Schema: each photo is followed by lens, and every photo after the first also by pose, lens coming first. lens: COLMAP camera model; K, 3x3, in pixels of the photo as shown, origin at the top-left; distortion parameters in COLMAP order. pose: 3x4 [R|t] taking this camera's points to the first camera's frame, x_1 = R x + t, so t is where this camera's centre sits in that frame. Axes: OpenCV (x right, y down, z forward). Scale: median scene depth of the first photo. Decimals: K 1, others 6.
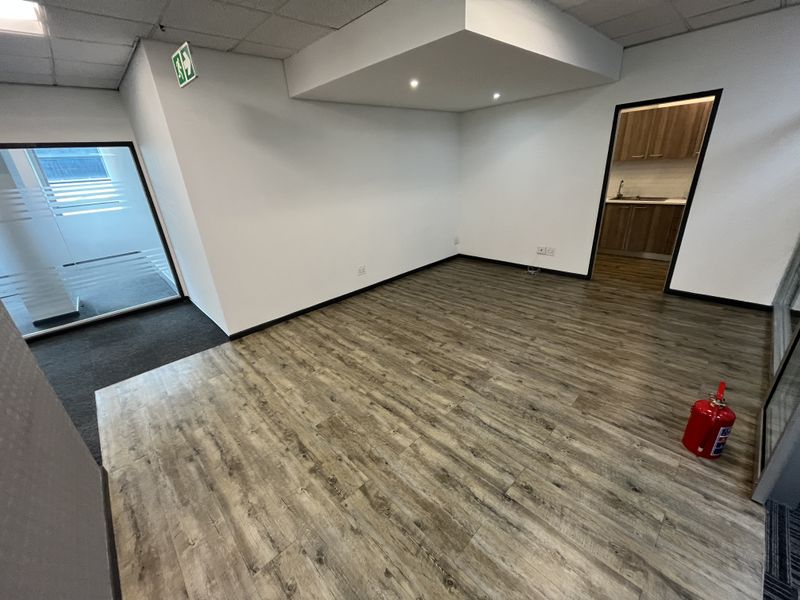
lens RADIAL K [[323.2, 0, 398.2], [0, 323.2, 300.0], [0, 0, 1]] dist [-0.011869, 0.000433]
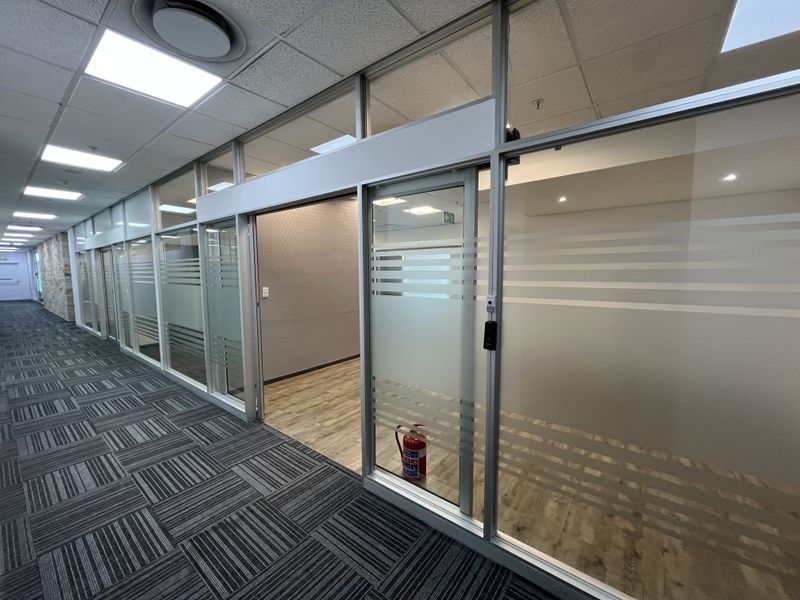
lens RADIAL K [[323.2, 0, 398.2], [0, 323.2, 300.2], [0, 0, 1]] dist [-0.011869, 0.000433]
pose [[0.150257, 0.154222, -0.976544, 1.488682], [-0.379162, 0.921218, 0.087144, -0.181759], [0.913049, 0.357175, 0.196894, 0.325550]]
